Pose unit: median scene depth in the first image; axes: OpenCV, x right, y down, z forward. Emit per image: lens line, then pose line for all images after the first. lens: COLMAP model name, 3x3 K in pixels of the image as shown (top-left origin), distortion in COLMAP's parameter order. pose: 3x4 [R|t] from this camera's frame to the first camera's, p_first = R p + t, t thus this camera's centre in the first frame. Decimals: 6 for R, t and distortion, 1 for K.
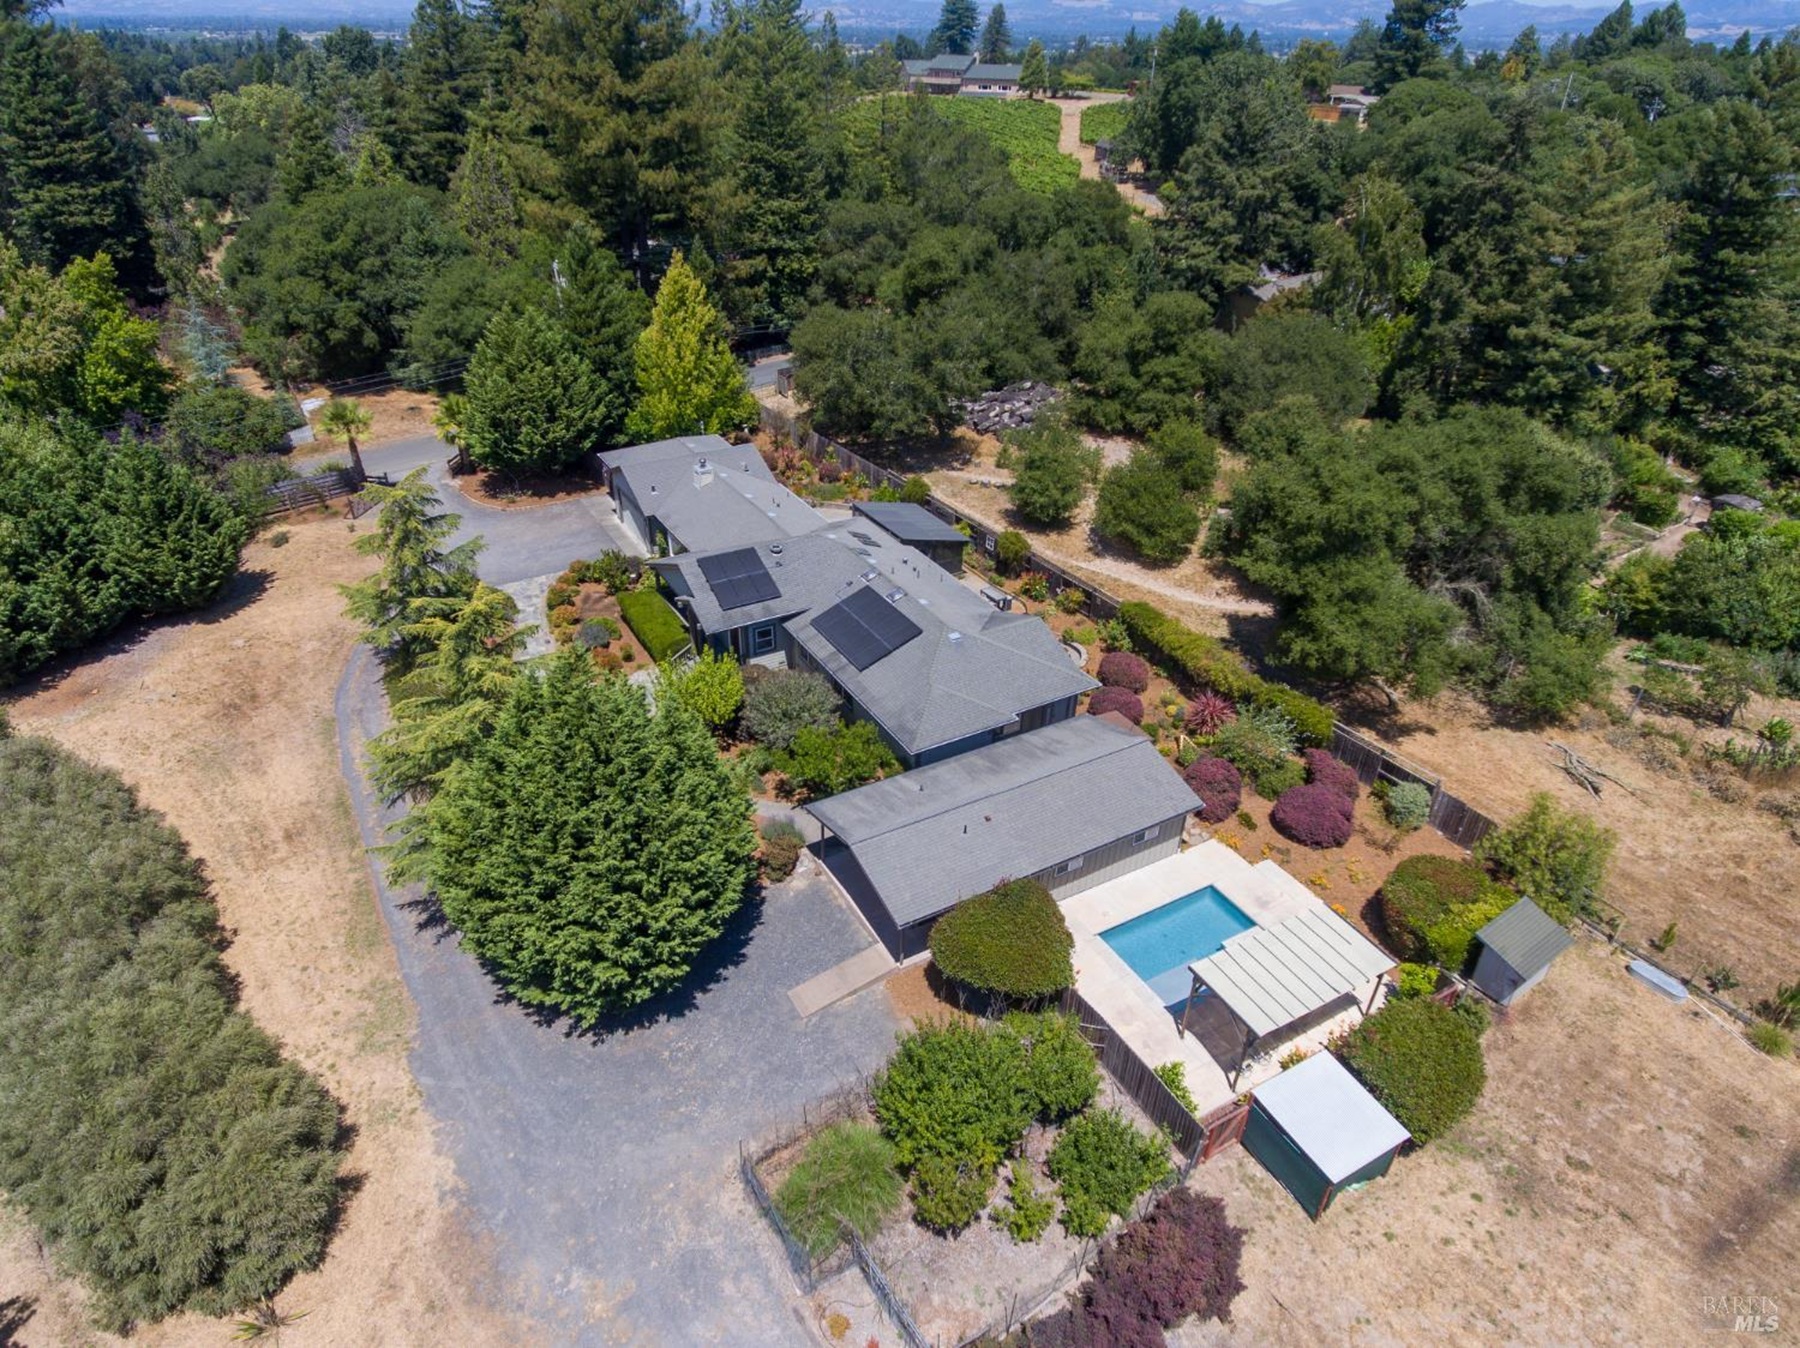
lens RADIAL K [[1056.4, 0, 883.5], [0, 1056.4, 673.3], [0, 0, 1]] dist [-0.005751, 0.000750]
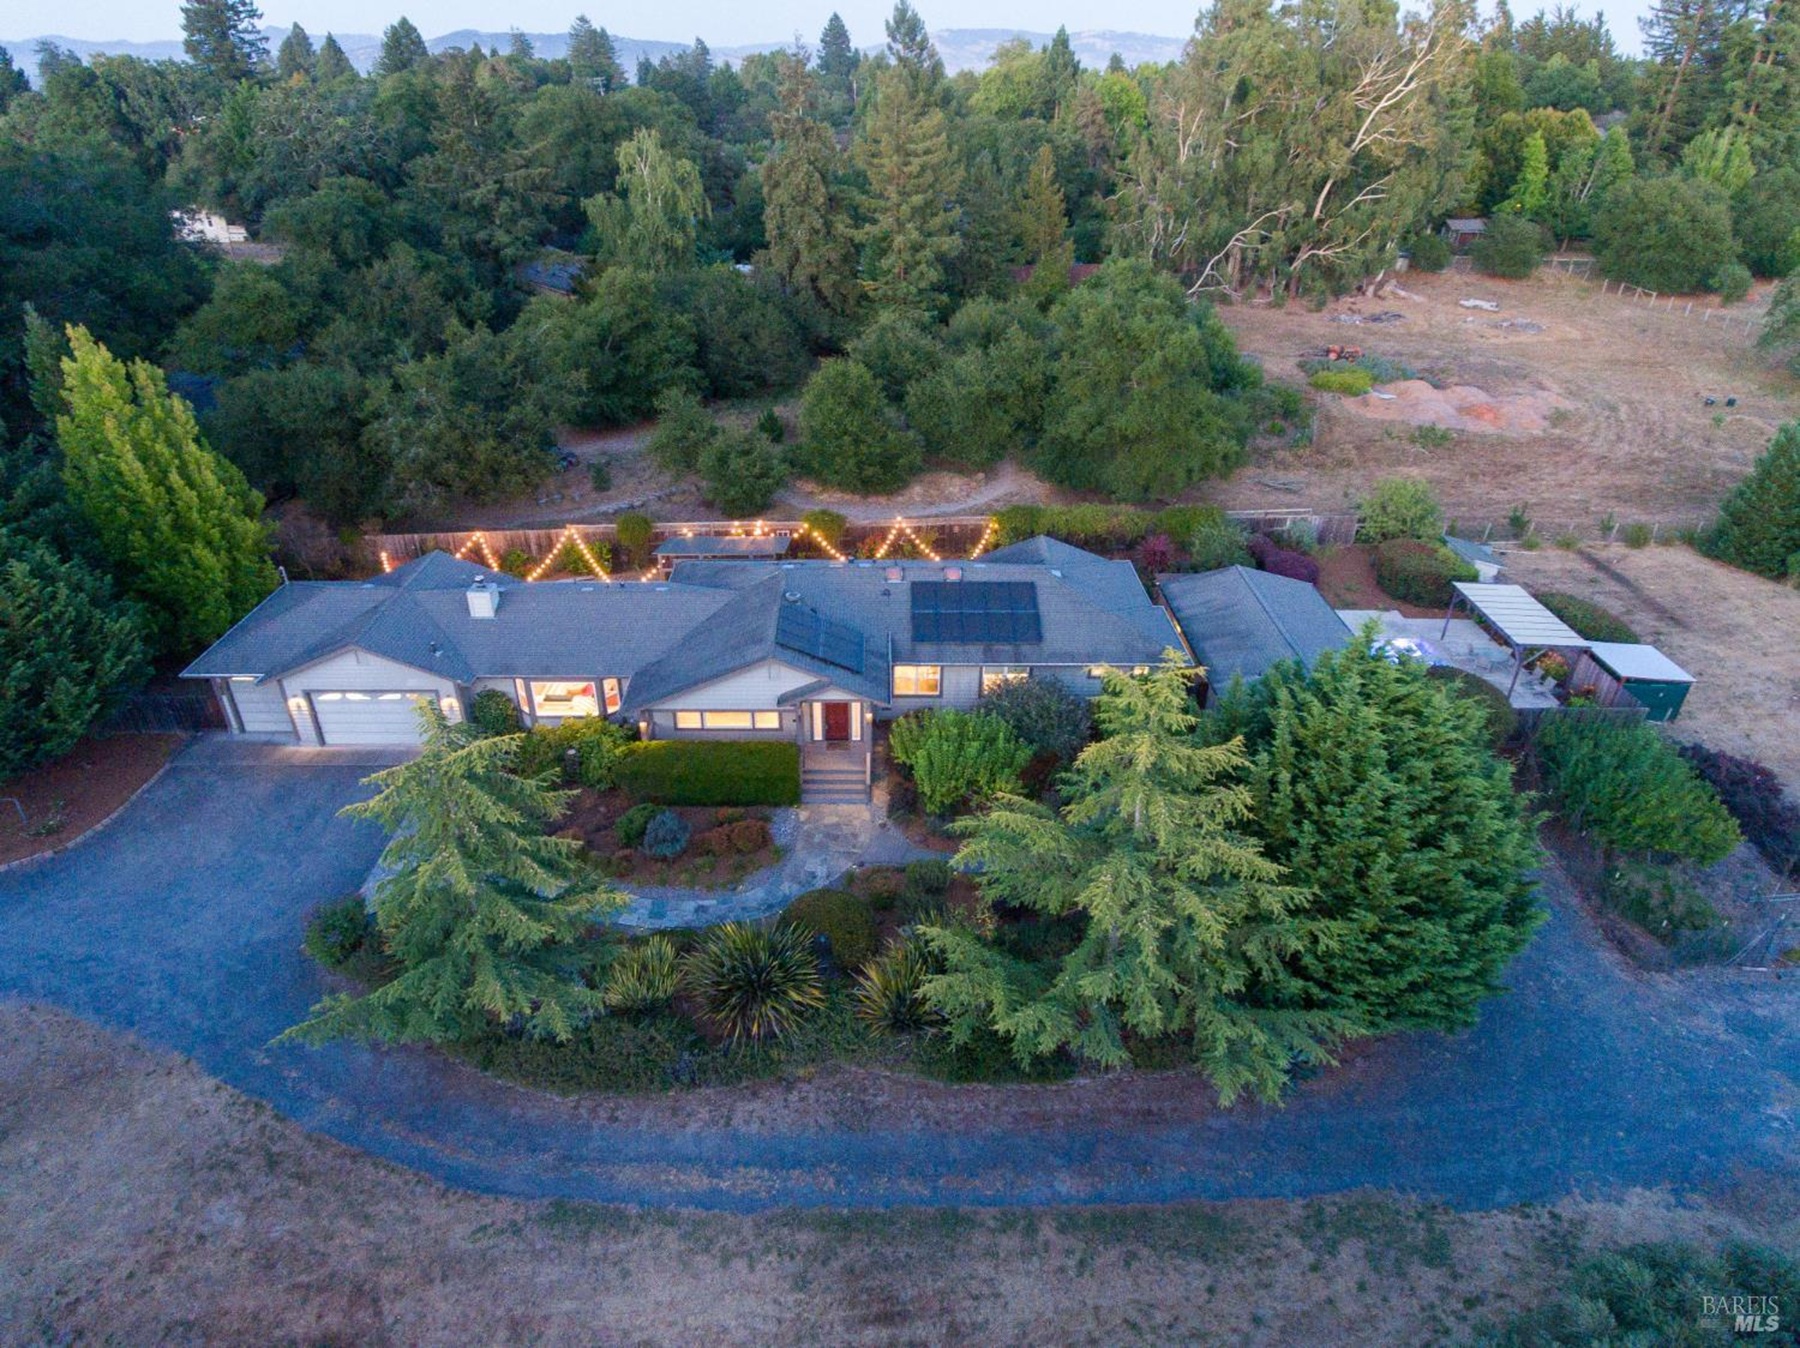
lens RADIAL K [[1056.4, 0, 883.5], [0, 1056.4, 673.3], [0, 0, 1]] dist [-0.005751, 0.000750]
pose [[0.495171, -0.444429, 0.746518, -0.823665], [0.460173, 0.862991, 0.208534, -0.246659], [-0.736917, 0.240268, 0.631843, 0.579768]]
